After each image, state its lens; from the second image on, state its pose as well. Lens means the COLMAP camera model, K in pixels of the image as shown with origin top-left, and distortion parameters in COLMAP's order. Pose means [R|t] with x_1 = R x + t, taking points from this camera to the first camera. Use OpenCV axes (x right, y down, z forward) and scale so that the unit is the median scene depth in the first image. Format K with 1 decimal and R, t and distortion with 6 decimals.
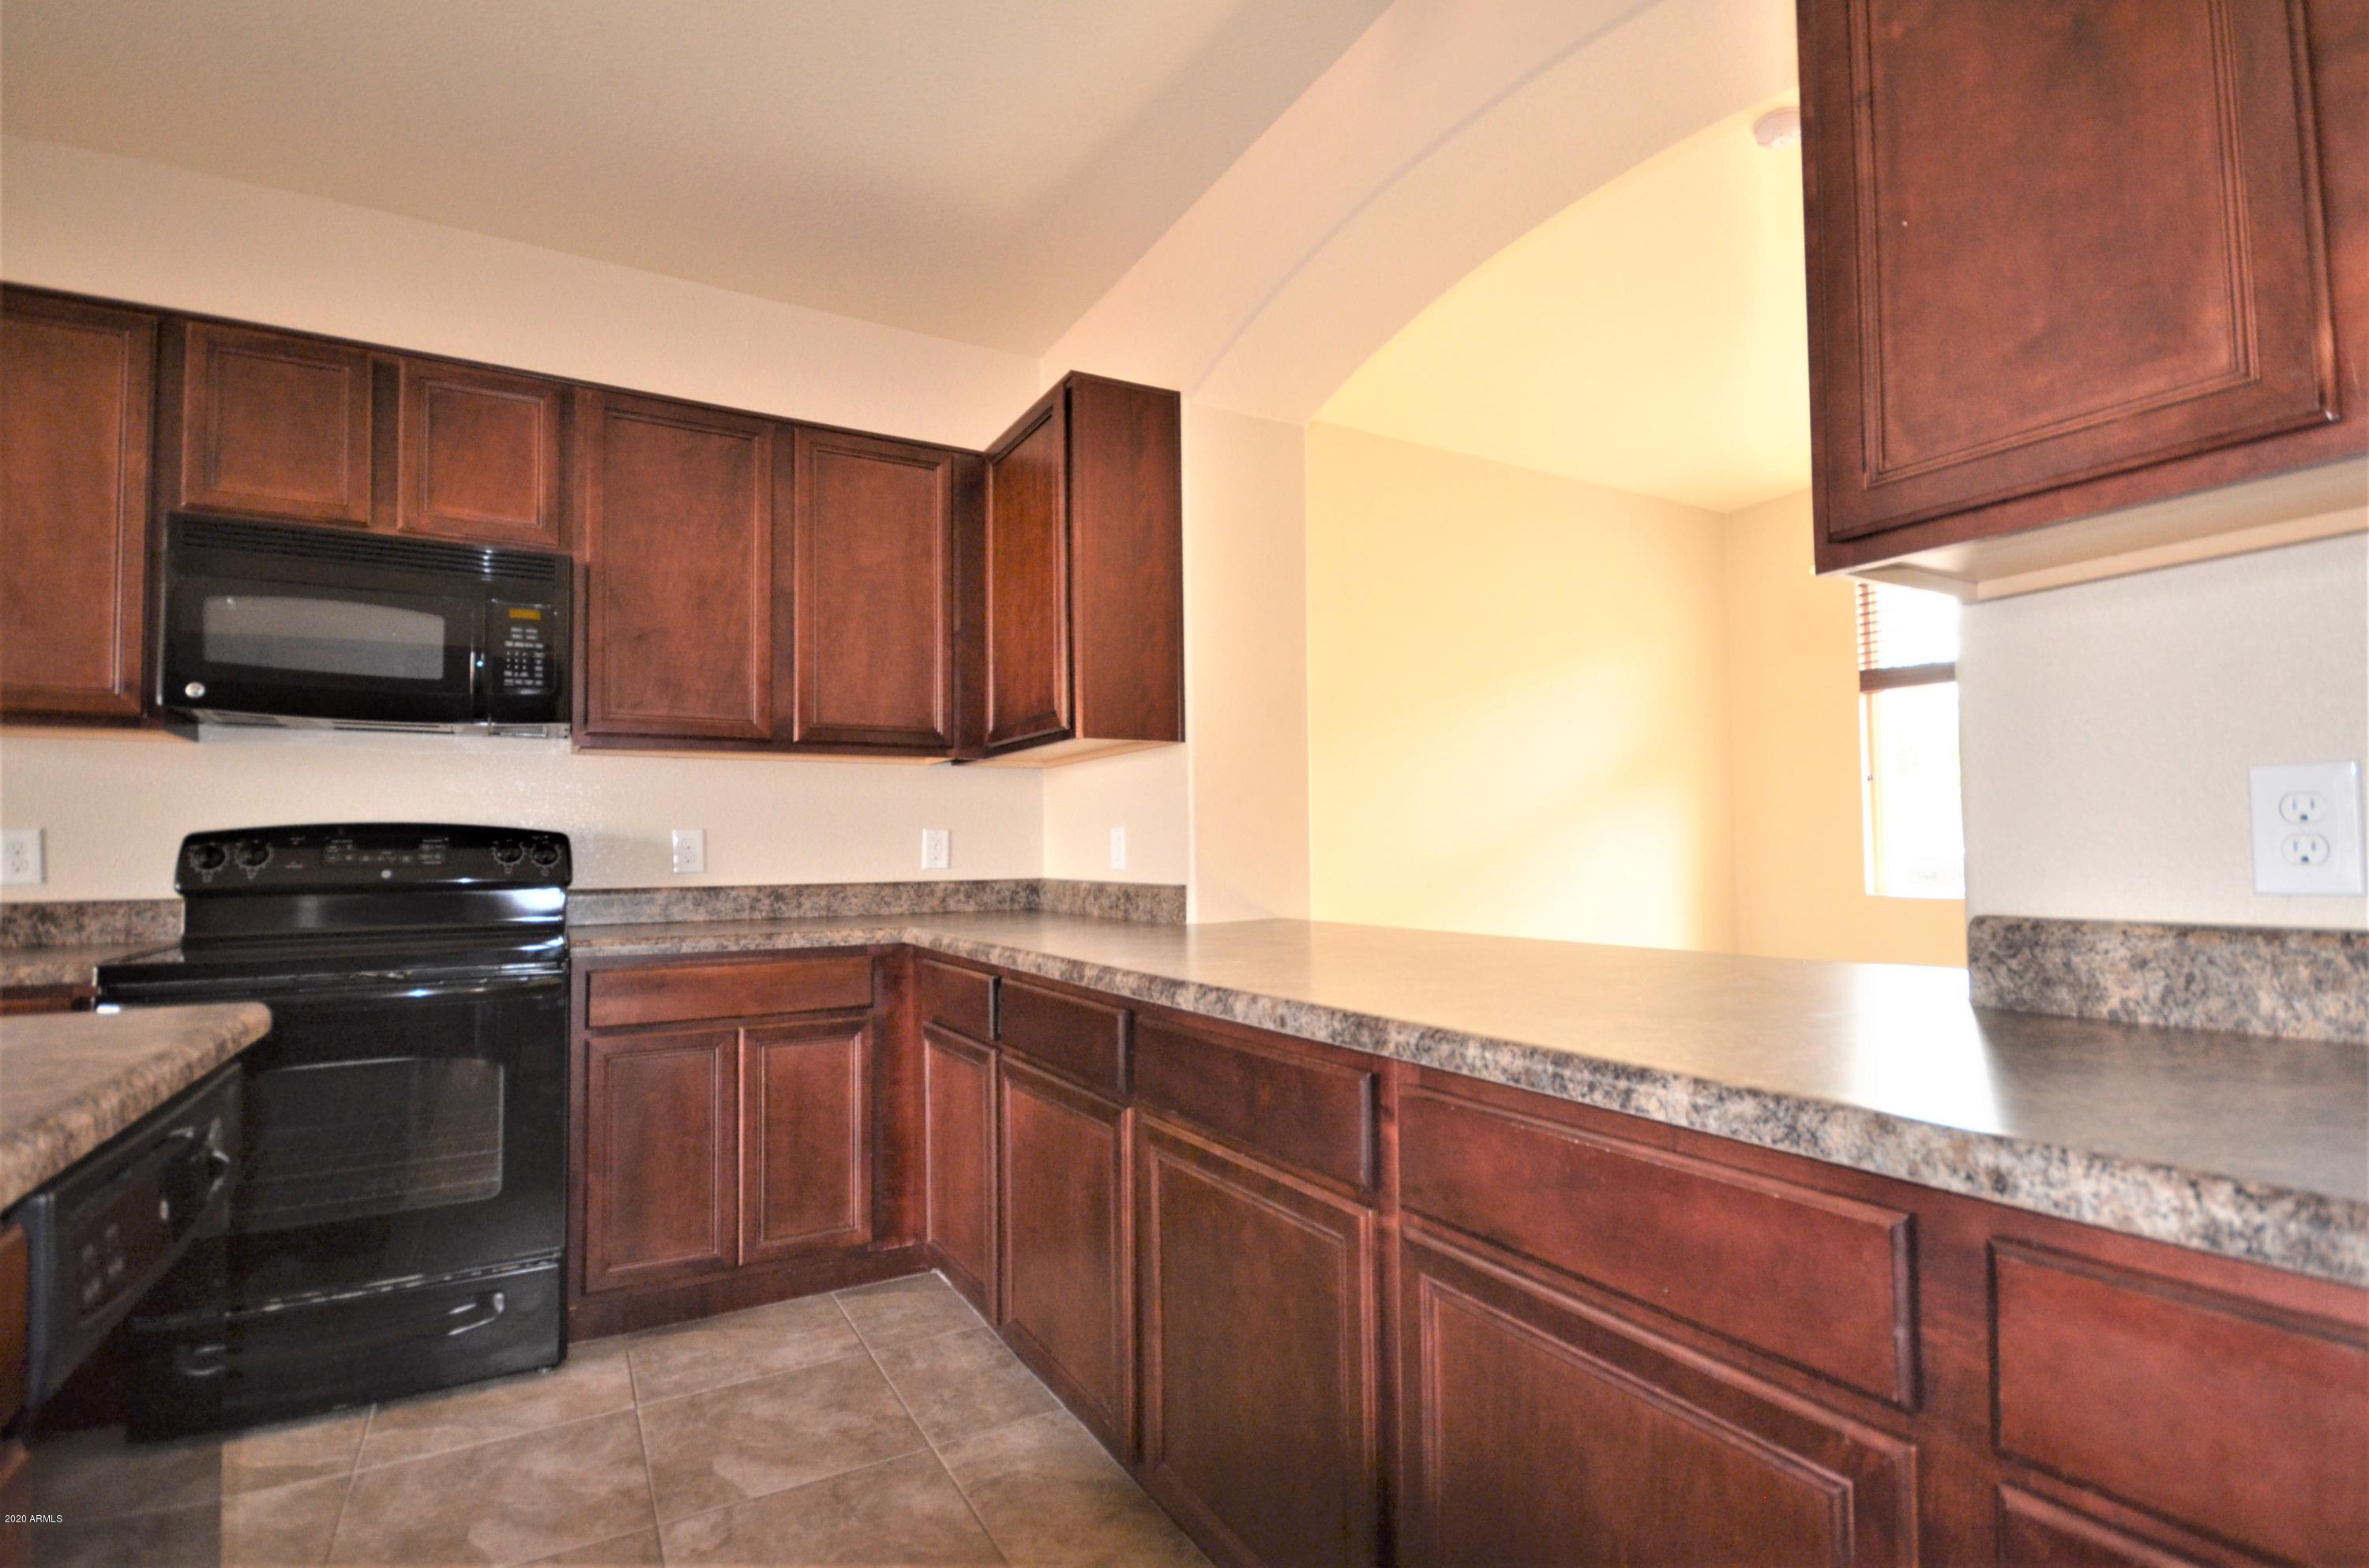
lens RADIAL K [[1117.3, 0, 1194.6], [0, 1117.3, 807.1], [0, 0, 1]] dist [0.001384, -0.004493]
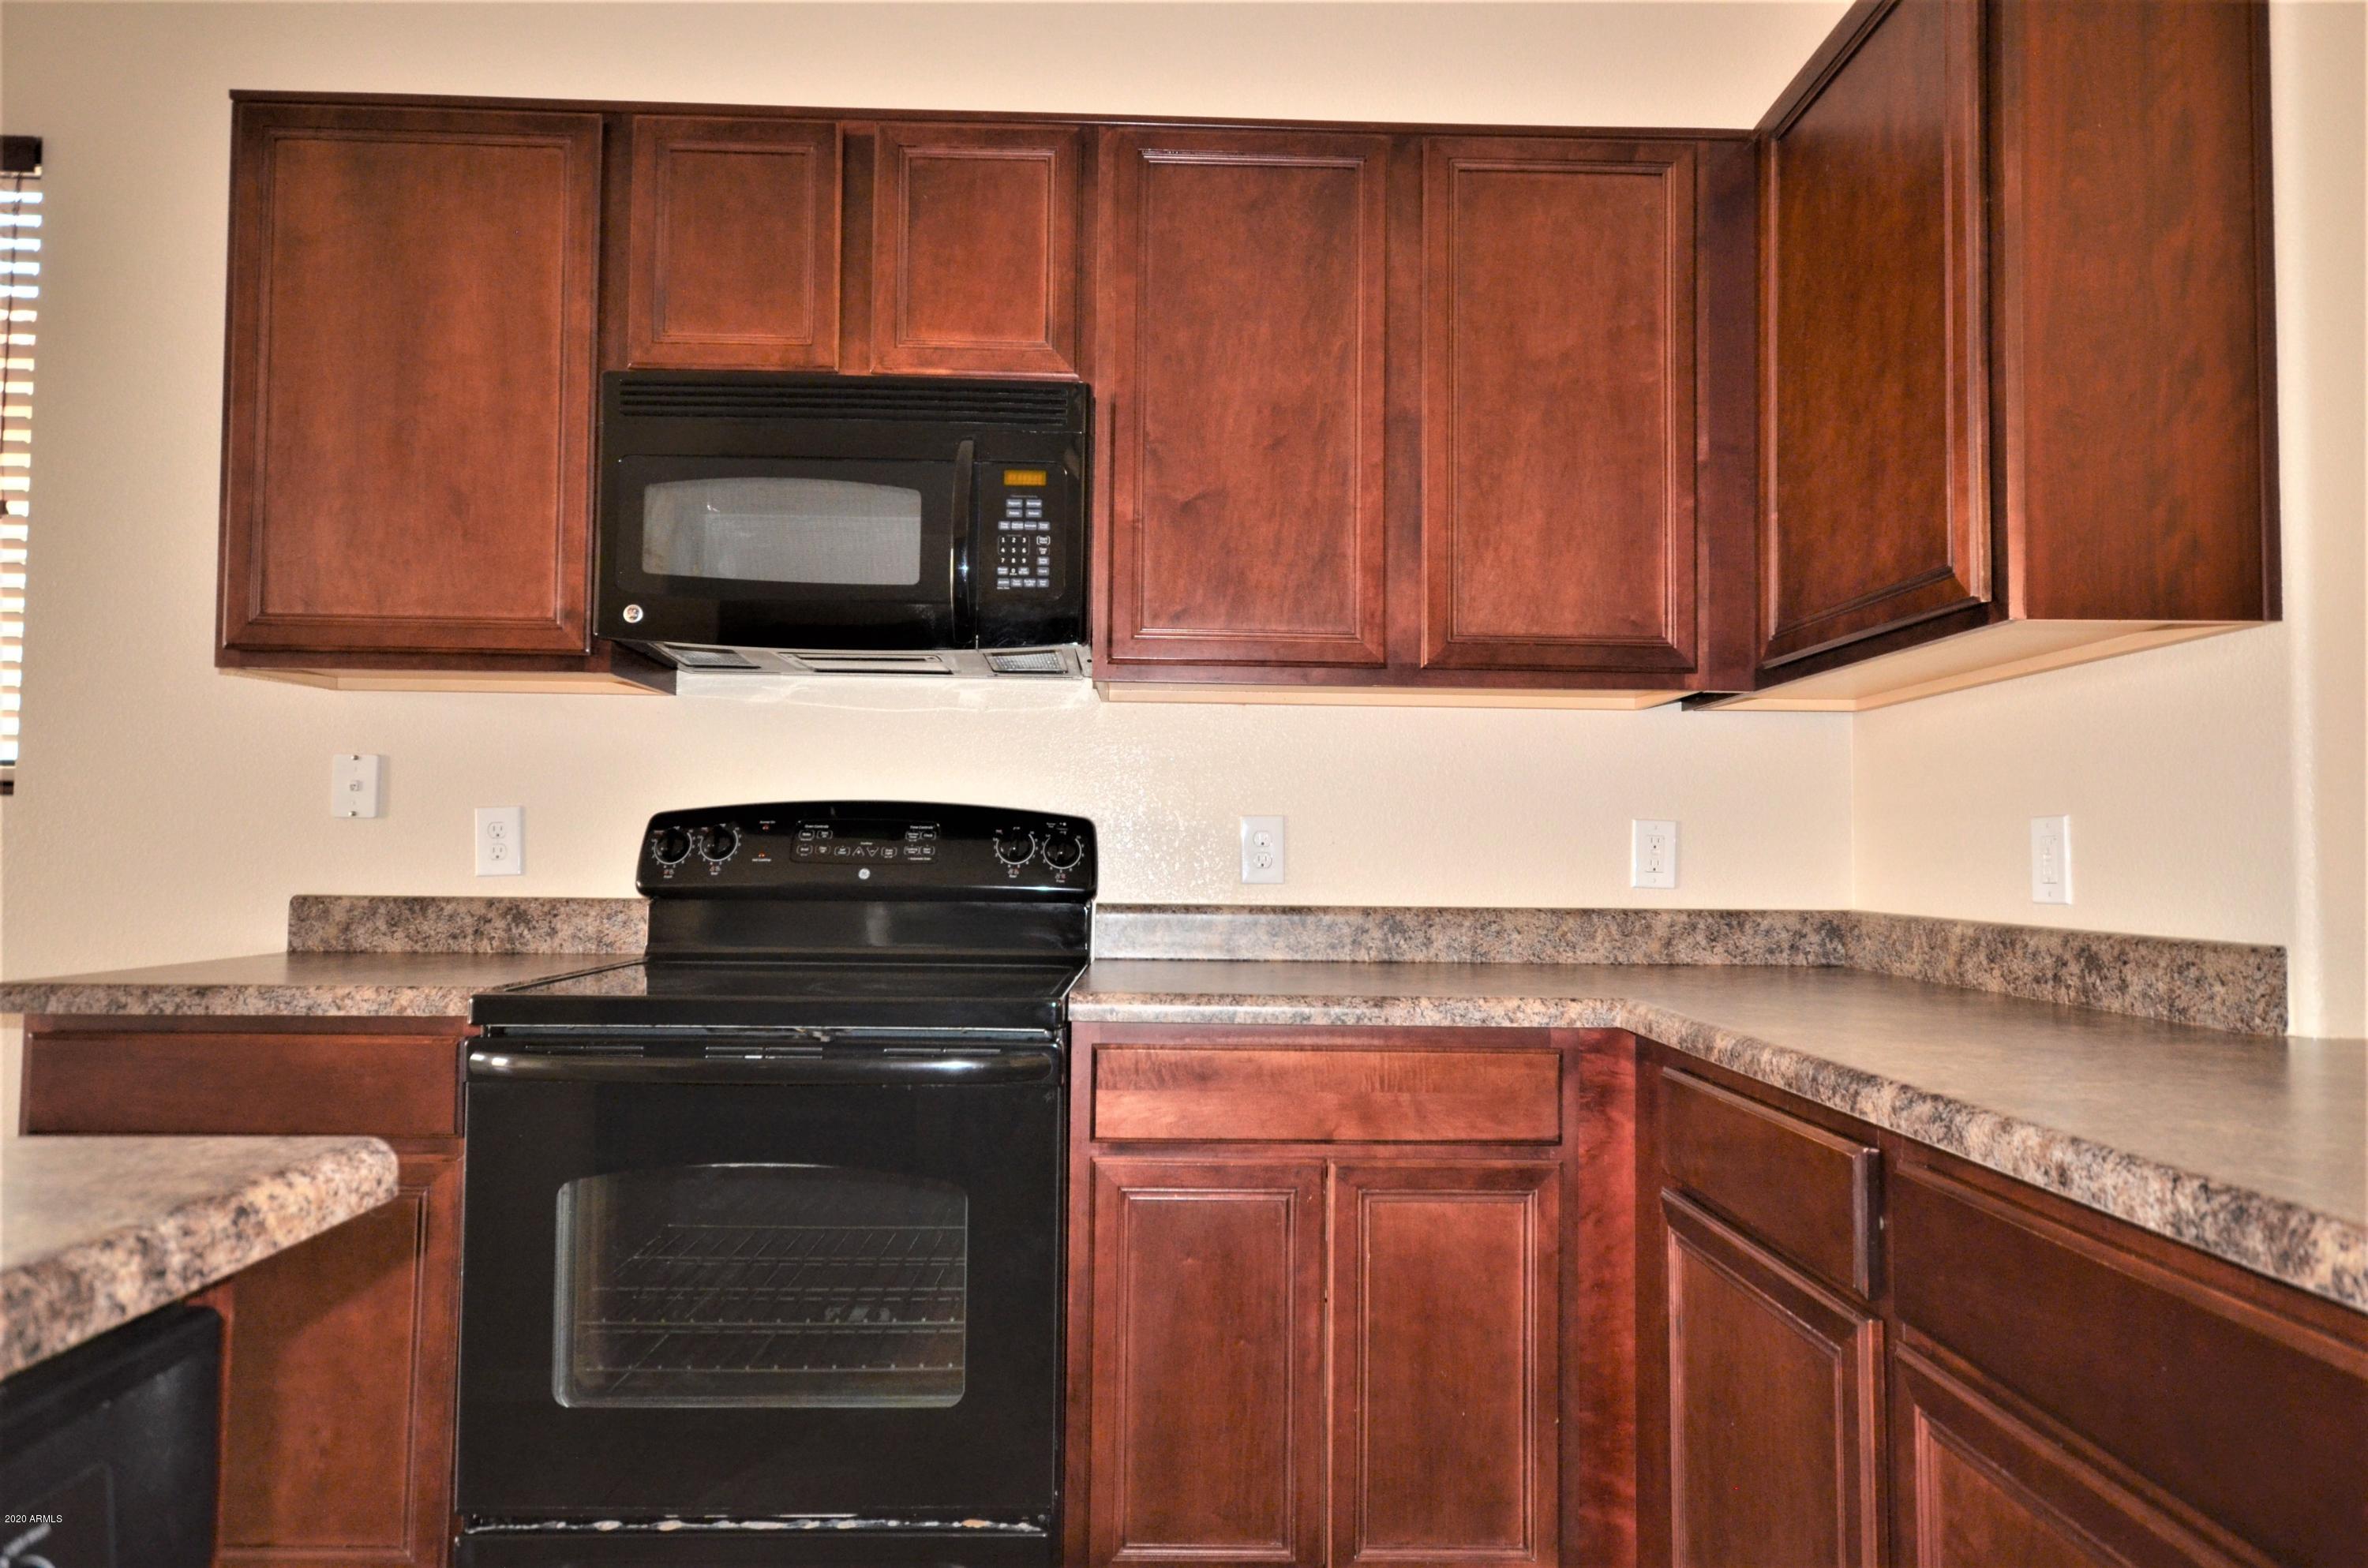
lens RADIAL K [[1385.7, 0, 1188.0], [0, 1385.7, 808.0], [0, 0, 1]] dist [0.001645, 0.013940]
pose [[0.874586, 0.003398, -0.484858, -0.125911], [-0.001849, 0.999992, 0.003672, 0.015265], [0.484866, -0.002315, 0.874585, 0.340957]]
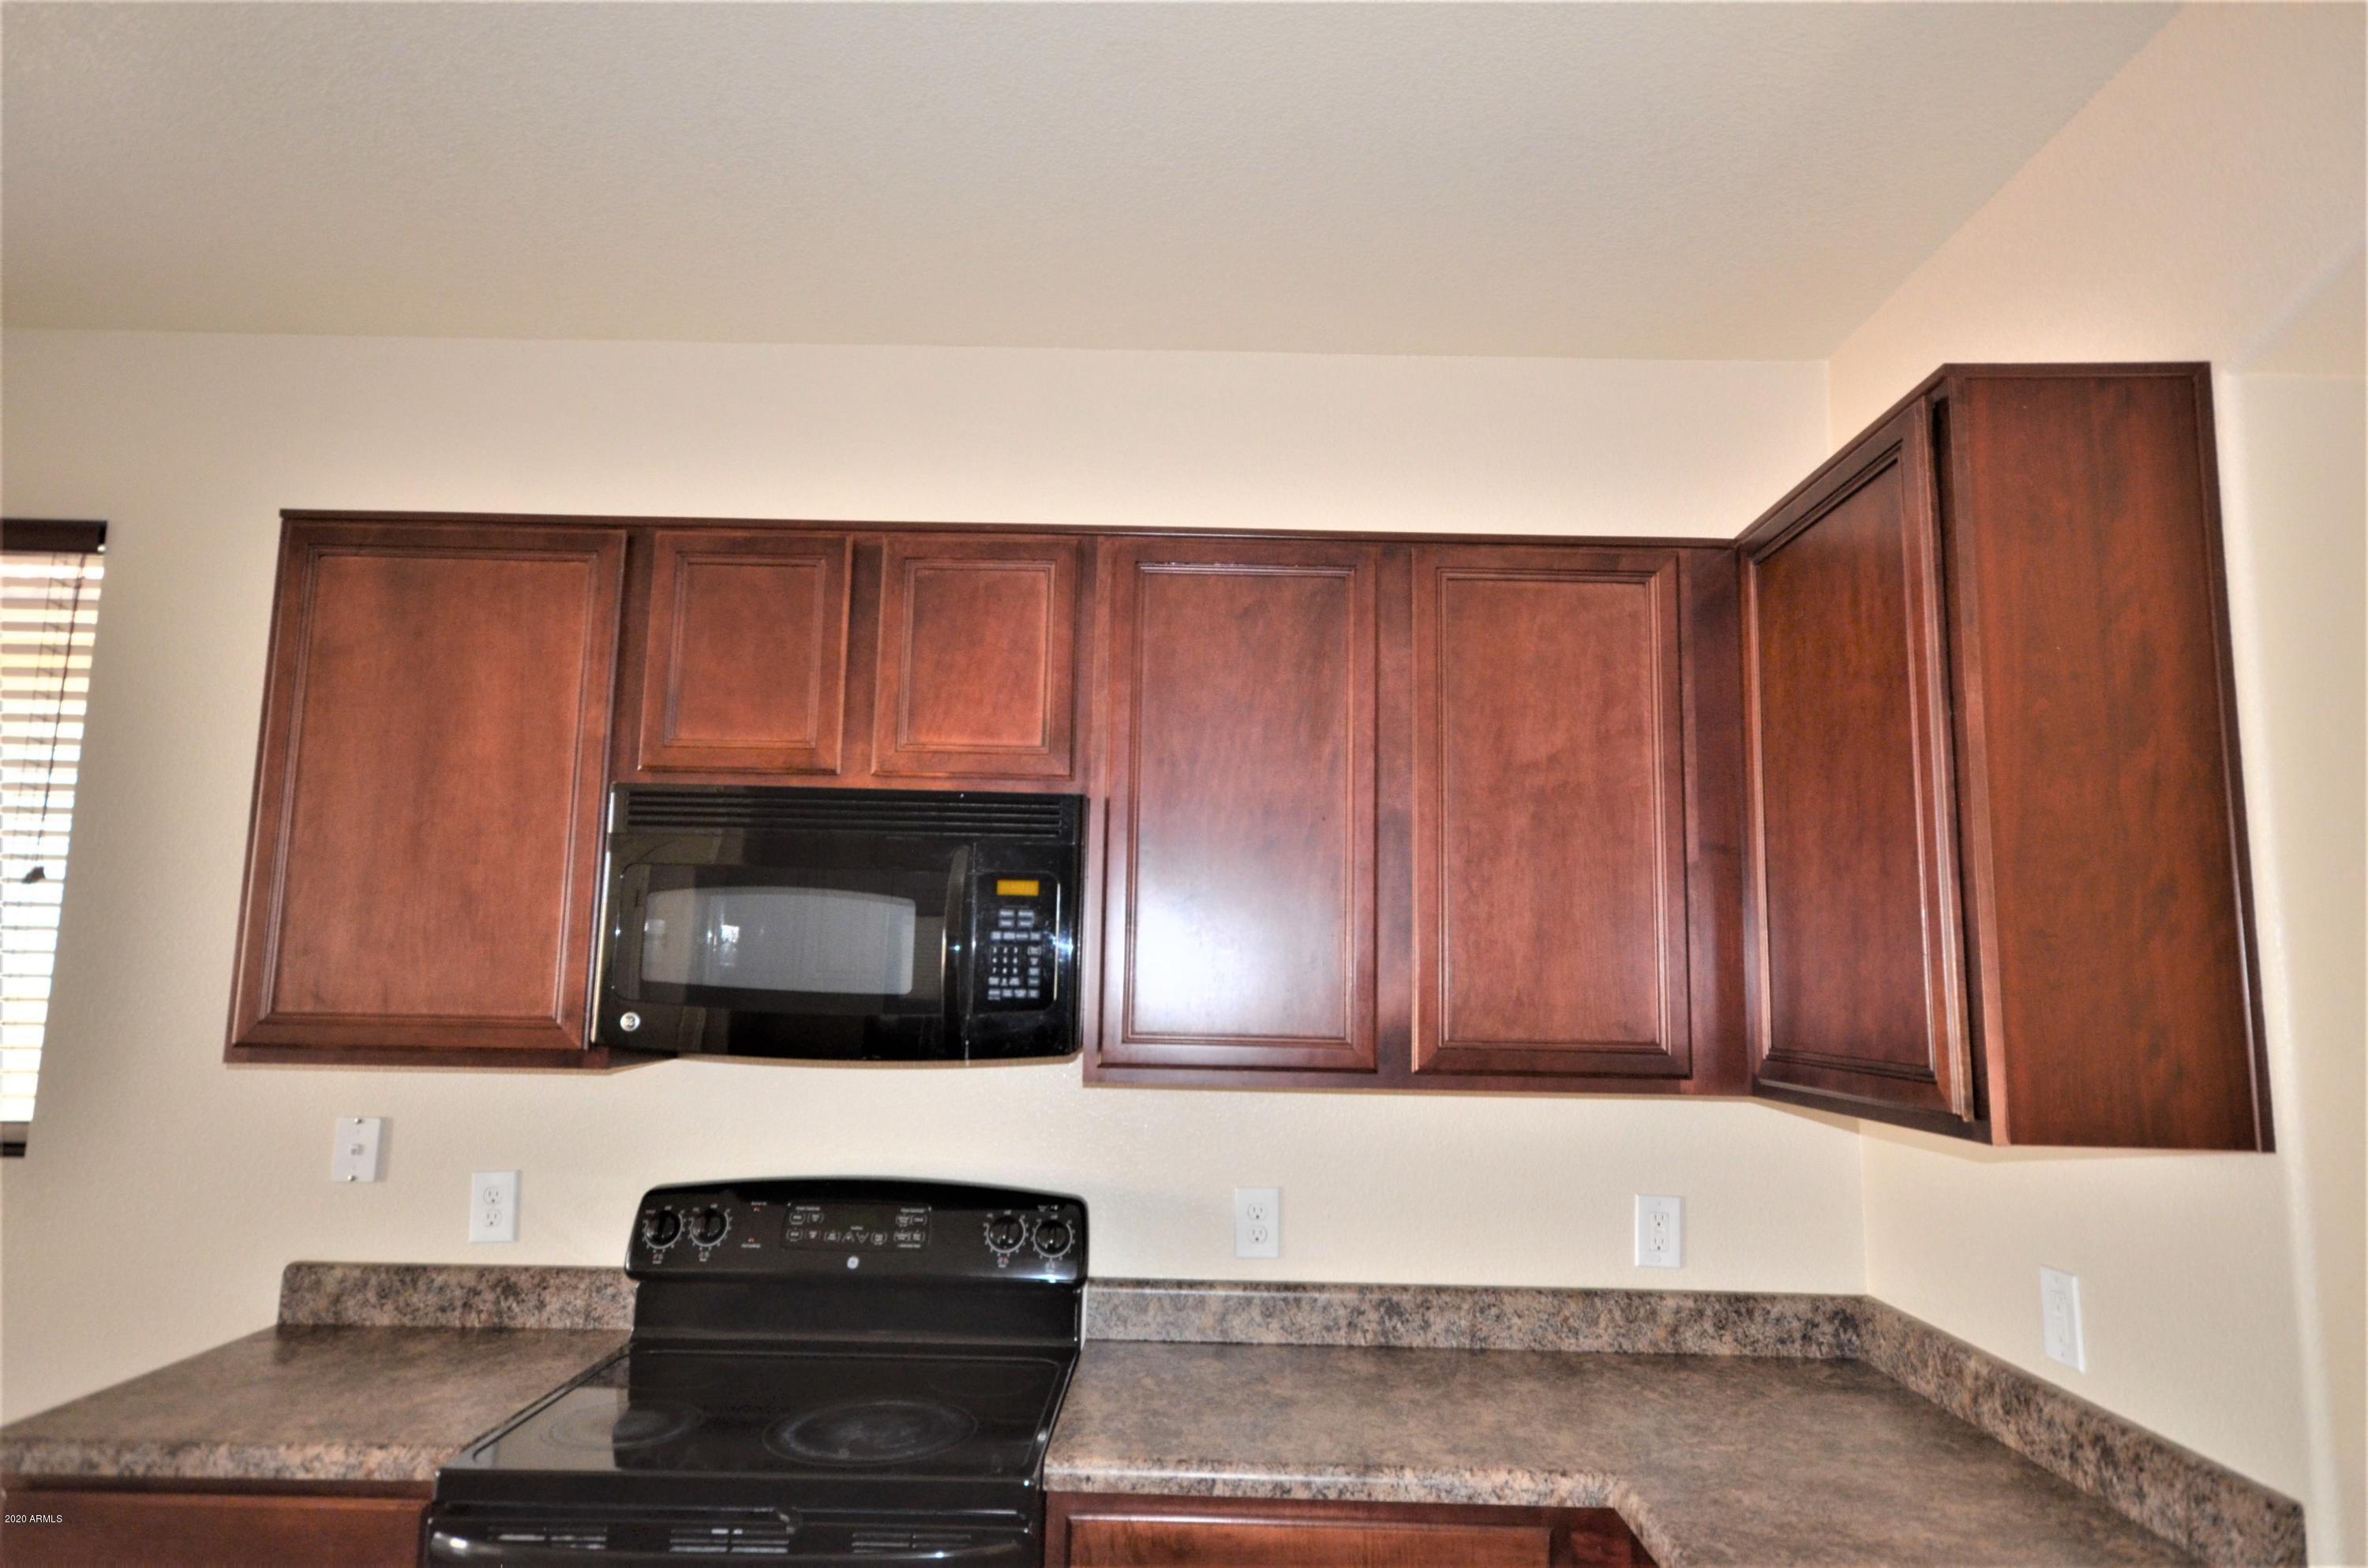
lens RADIAL K [[1386.5, 0, 1183.2], [0, 1386.5, 816.8], [0, 0, 1]] dist [0.011576, 0.003870]
pose [[0.860824, -0.035208, -0.507684, -0.098110], [-0.010822, 0.996112, -0.087430, -0.143796], [0.508788, 0.080755, 0.857096, 0.343174]]
